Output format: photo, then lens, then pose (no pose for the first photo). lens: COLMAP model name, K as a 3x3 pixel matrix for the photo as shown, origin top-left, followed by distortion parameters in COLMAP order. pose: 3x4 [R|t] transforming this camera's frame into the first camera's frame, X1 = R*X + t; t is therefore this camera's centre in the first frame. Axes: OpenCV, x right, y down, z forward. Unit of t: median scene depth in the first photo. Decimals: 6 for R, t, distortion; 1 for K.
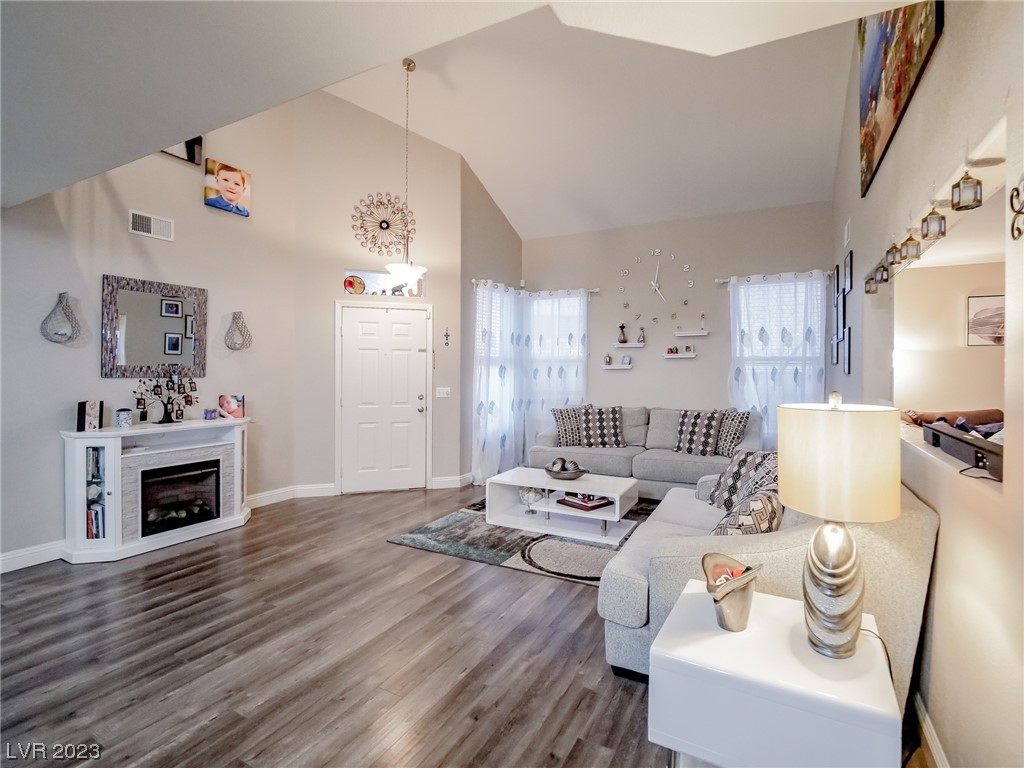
lens RADIAL K [[500.3, 0, 513.6], [0, 500.3, 373.5], [0, 0, 1]] dist [-0.011054, -0.000116]
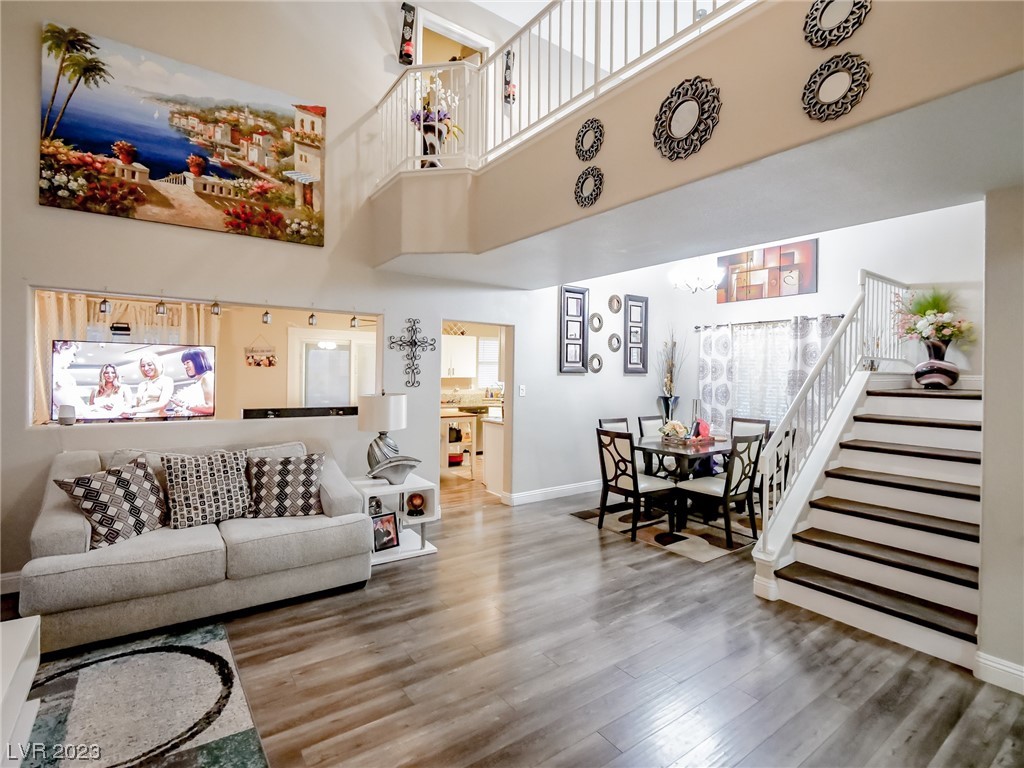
lens RADIAL K [[500.3, 0, 513.6], [0, 500.3, 373.5], [0, 0, 1]] dist [-0.011054, -0.000116]
pose [[-0.900035, -0.024796, 0.435112, -0.419290], [-0.021352, 0.999690, 0.012803, -0.037366], [-0.435294, 0.002232, -0.900285, 1.066580]]
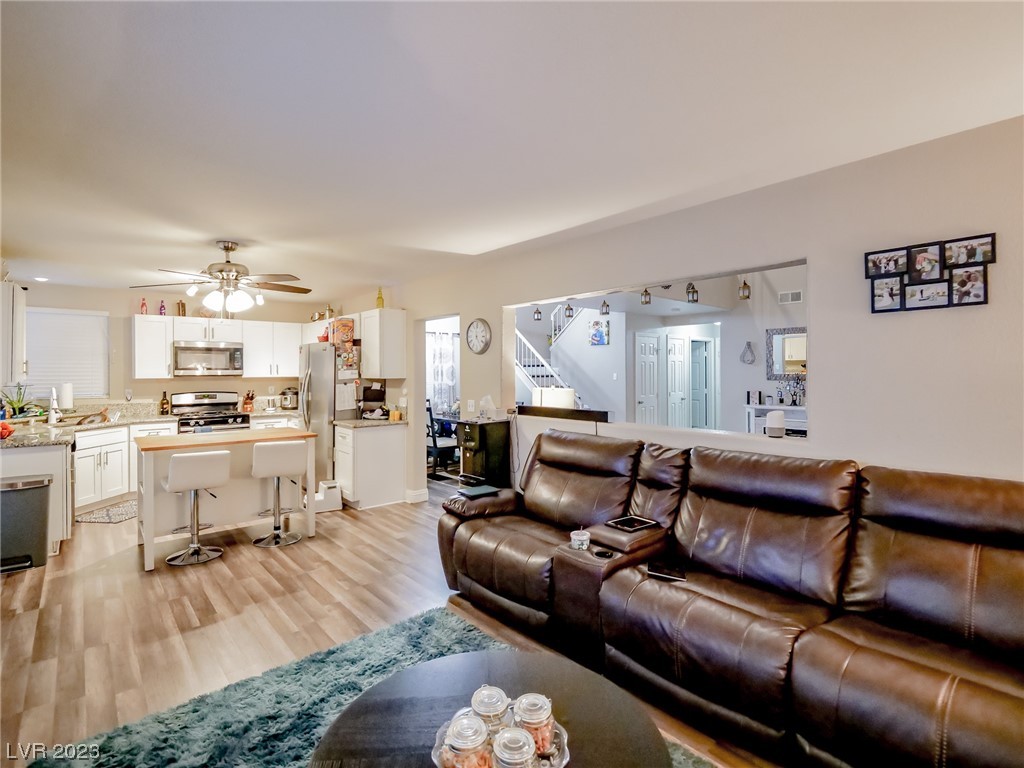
lens RADIAL K [[500.3, 0, 513.6], [0, 500.3, 373.5], [0, 0, 1]] dist [-0.011054, -0.000116]
pose [[-0.353132, -0.002946, -0.935569, 1.173257], [-0.006105, 0.999981, -0.000845, -0.008714], [0.935553, 0.005414, -0.353144, 0.613764]]
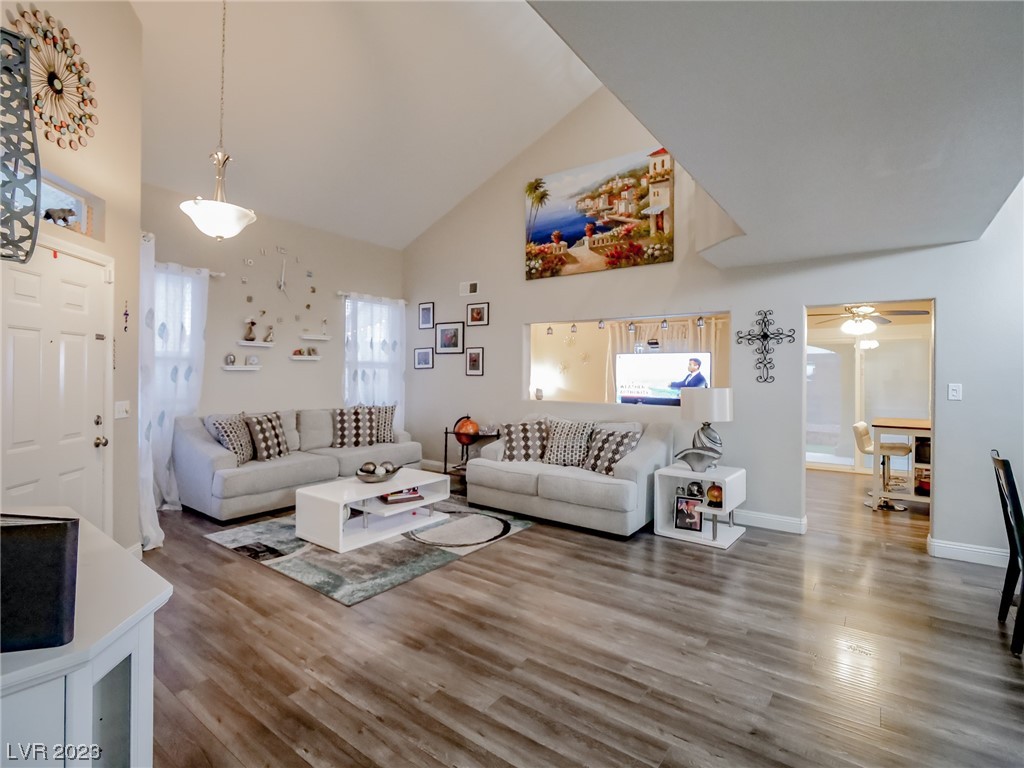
lens RADIAL K [[500.3, 0, 513.6], [0, 500.3, 373.5], [0, 0, 1]] dist [-0.011054, -0.000116]
pose [[0.139267, -0.004143, 0.990246, -0.824814], [-0.003216, 0.999984, 0.004636, -0.011884], [-0.990250, -0.003830, 0.139252, 0.569489]]
